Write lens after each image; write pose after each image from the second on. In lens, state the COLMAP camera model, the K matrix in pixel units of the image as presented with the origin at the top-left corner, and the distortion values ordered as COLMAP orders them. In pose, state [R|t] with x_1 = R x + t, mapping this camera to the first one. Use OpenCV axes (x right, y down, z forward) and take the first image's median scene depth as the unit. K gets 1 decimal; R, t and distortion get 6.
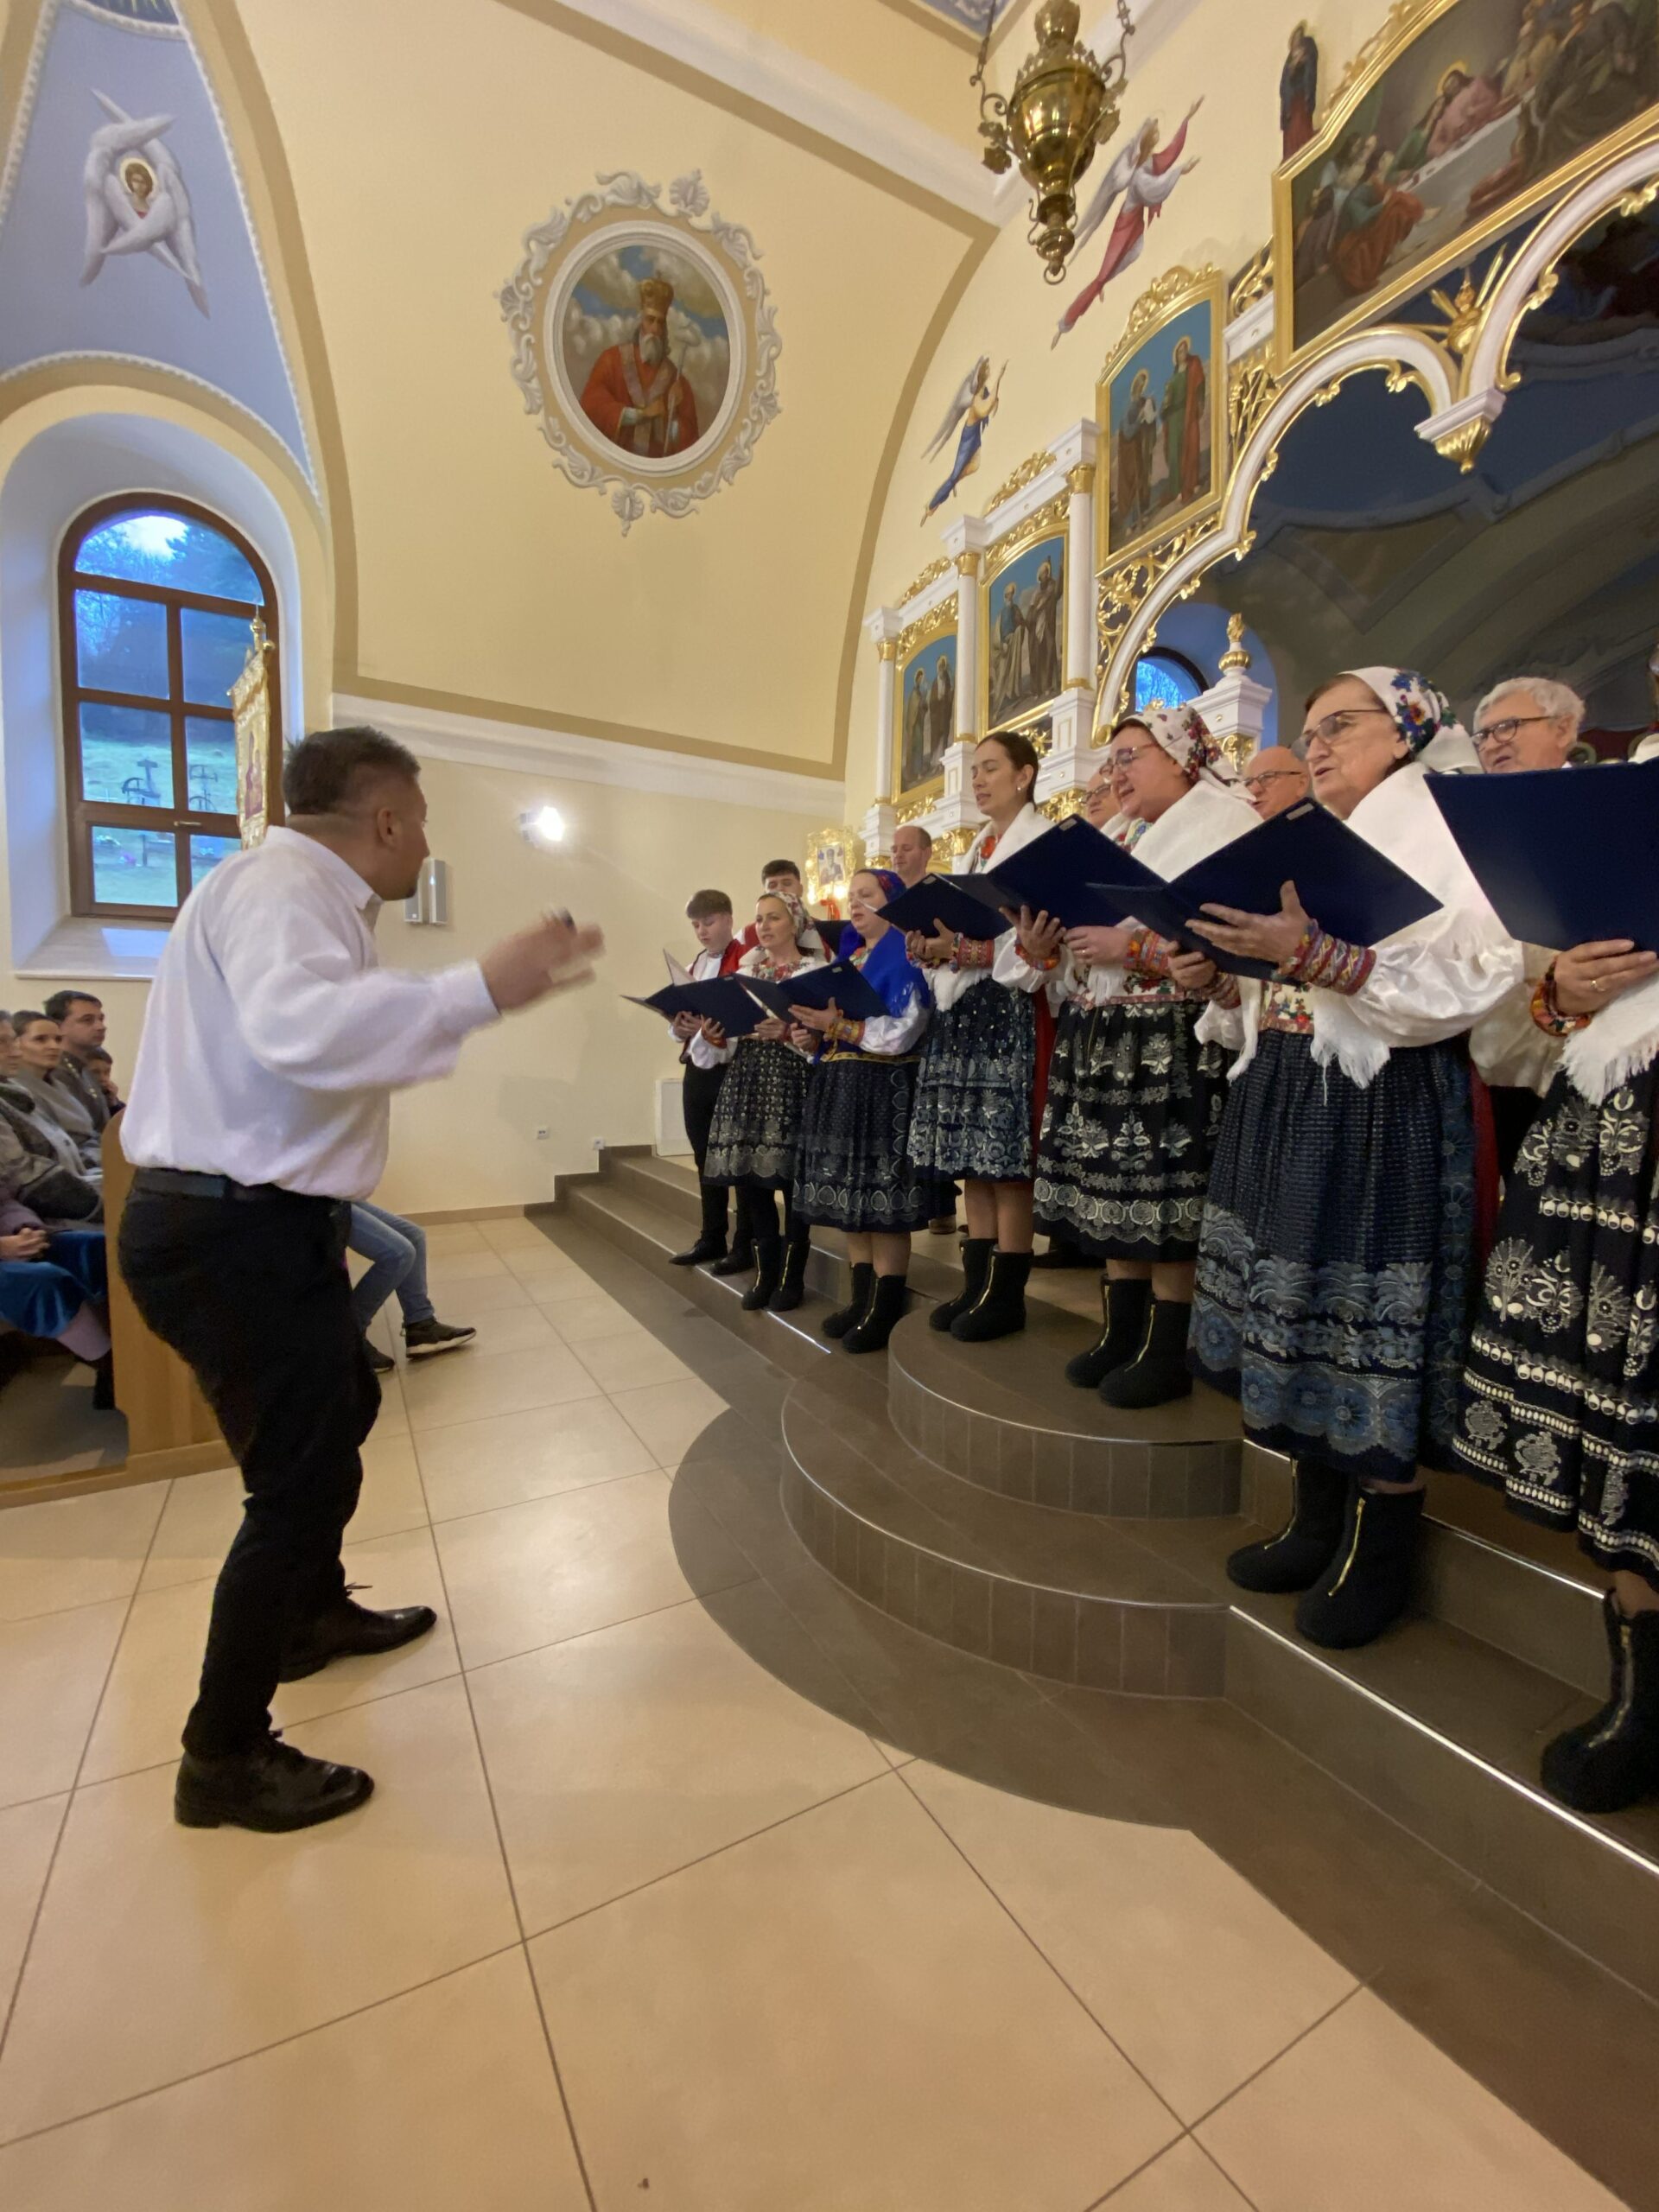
lens RADIAL K [[889.2, 0, 832.5], [0, 889.2, 1101.9], [0, 0, 1]] dist [0.015210, -0.018092]
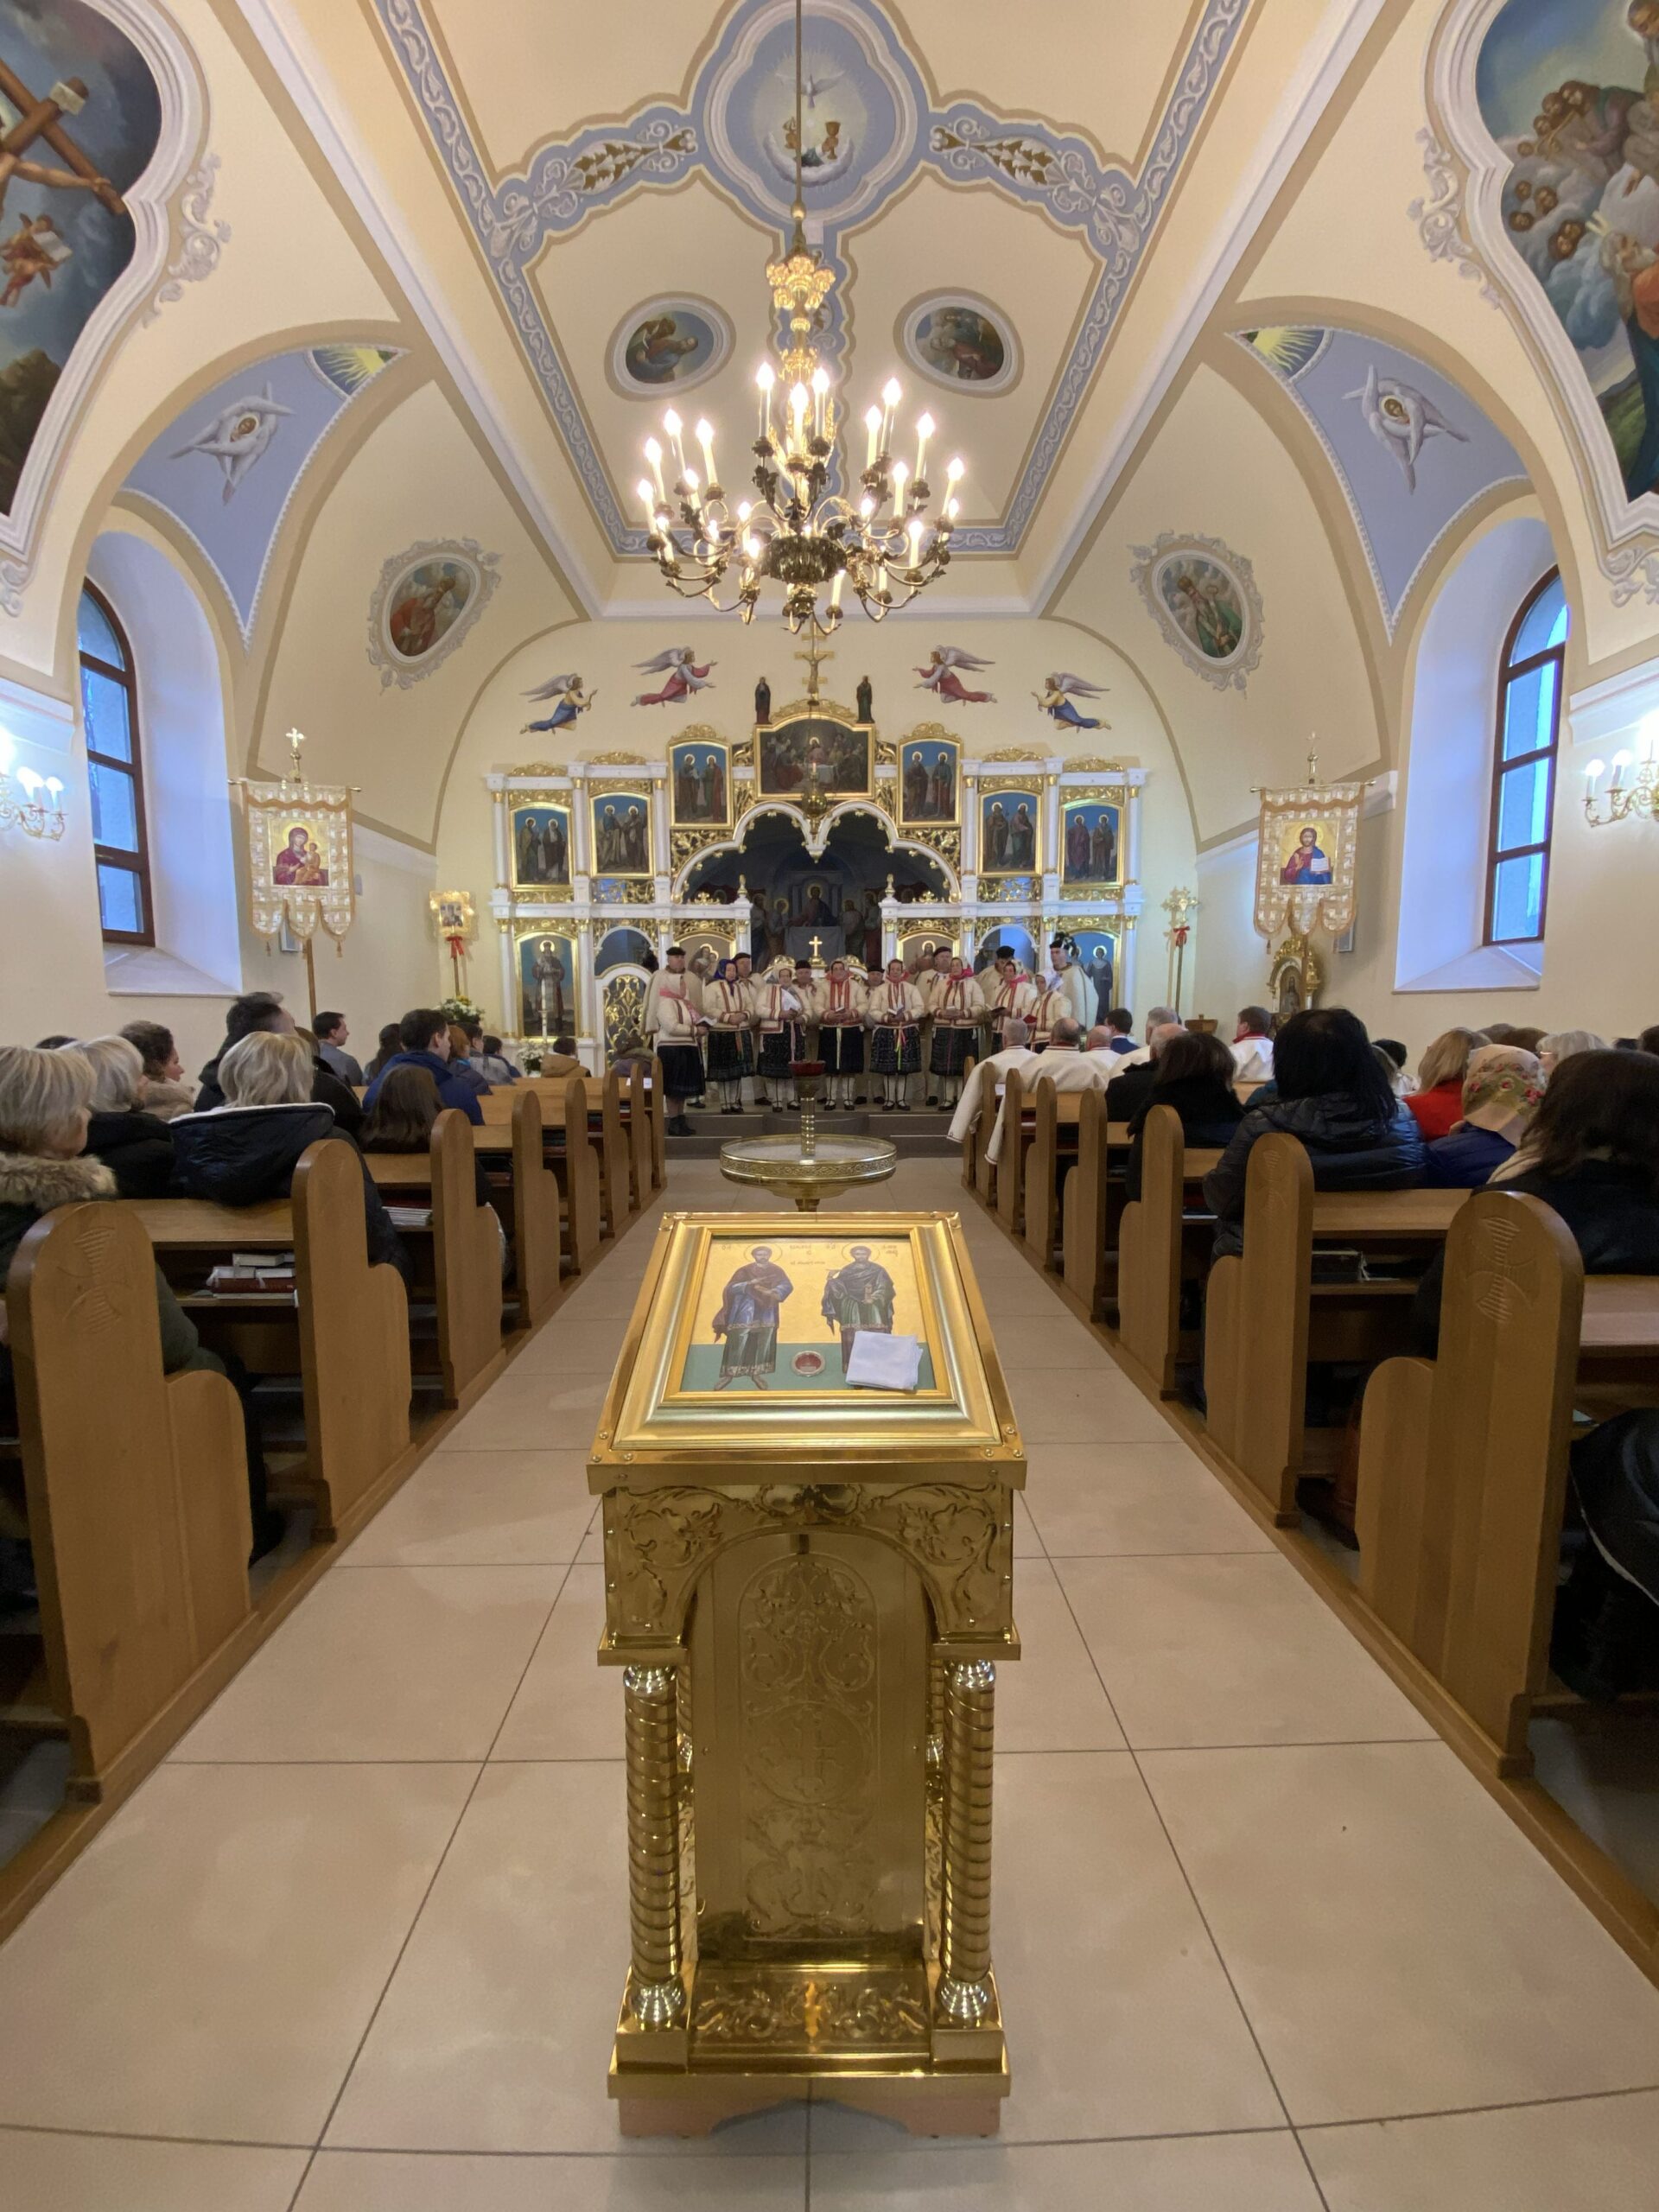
lens RADIAL K [[883.6, 0, 833.6], [0, 883.6, 1108.4], [0, 0, 1]] dist [0.016396, -0.020016]
pose [[0.481158, -0.093306, 0.871654, -1.906811], [0.063265, 0.995423, 0.071632, -0.005768], [-0.874348, 0.020679, 0.484858, -0.571563]]
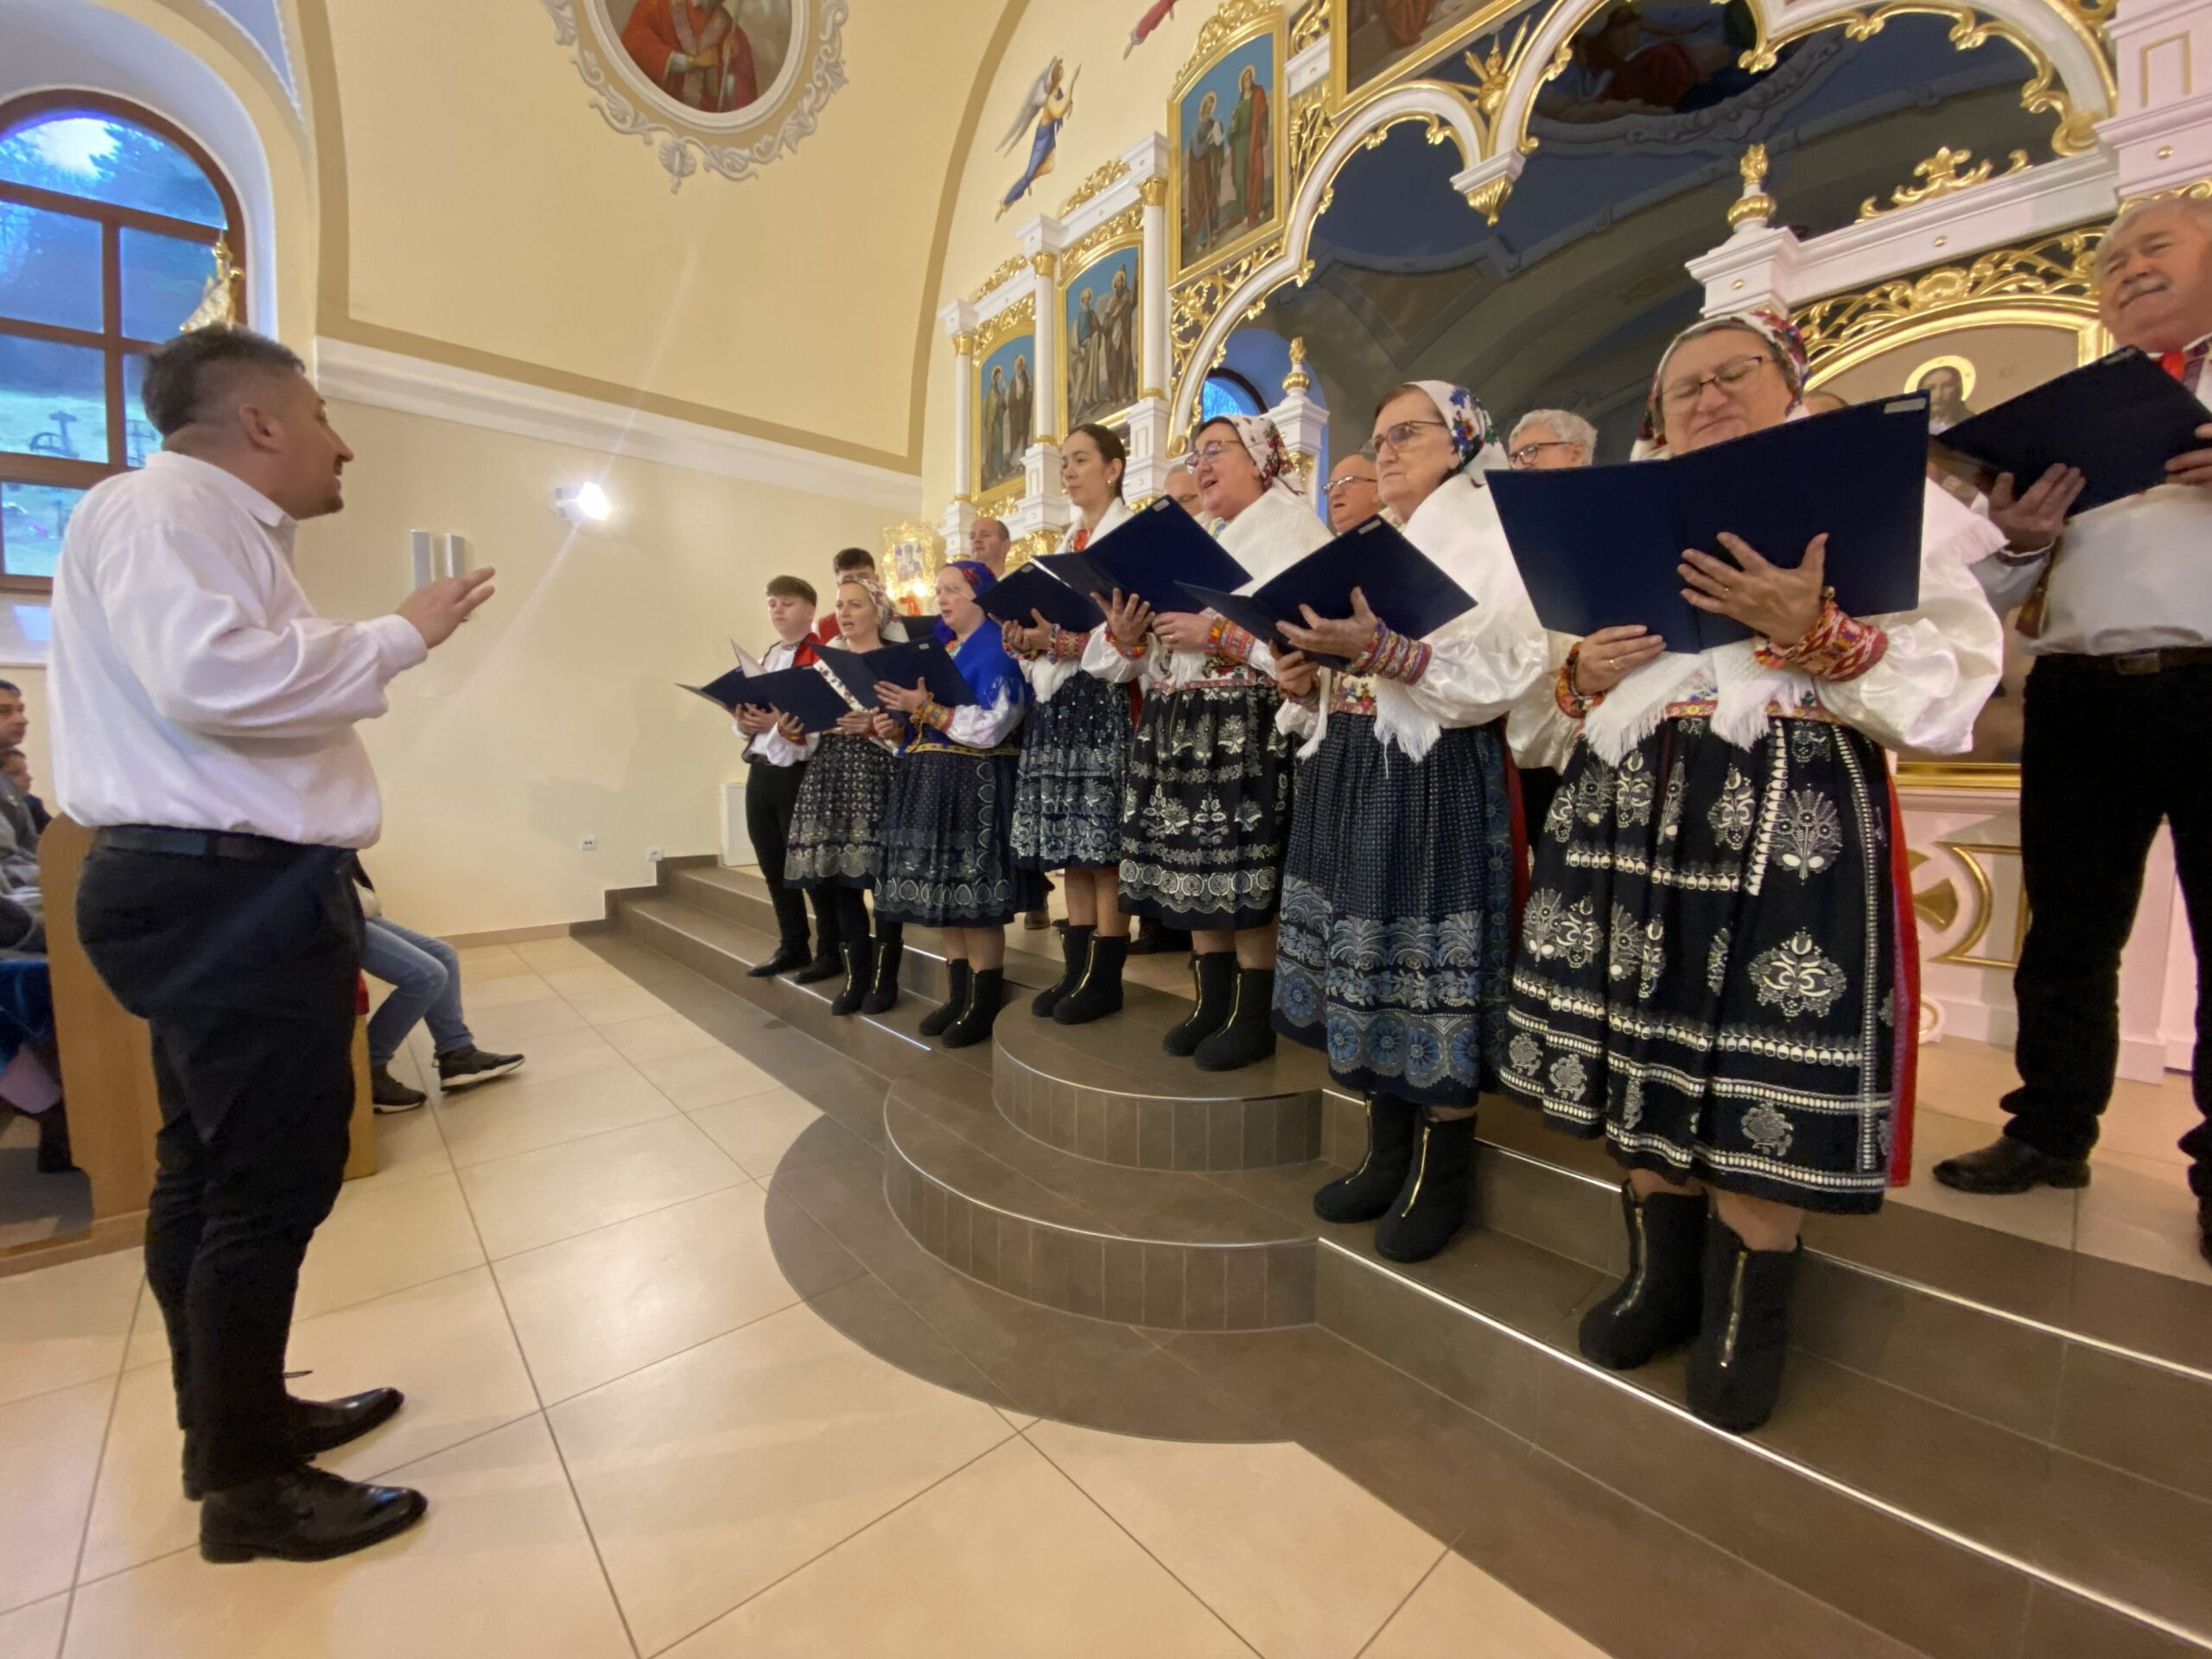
lens RADIAL K [[889.2, 0, 1101.4], [0, 889.2, 825.5], [0, 0, 1]] dist [0.015210, -0.018092]
pose [[0.976883, -0.019451, 0.212890, -0.016651], [0.016122, 0.999719, 0.017363, 0.015446], [-0.213168, -0.013530, 0.976922, -0.001543]]
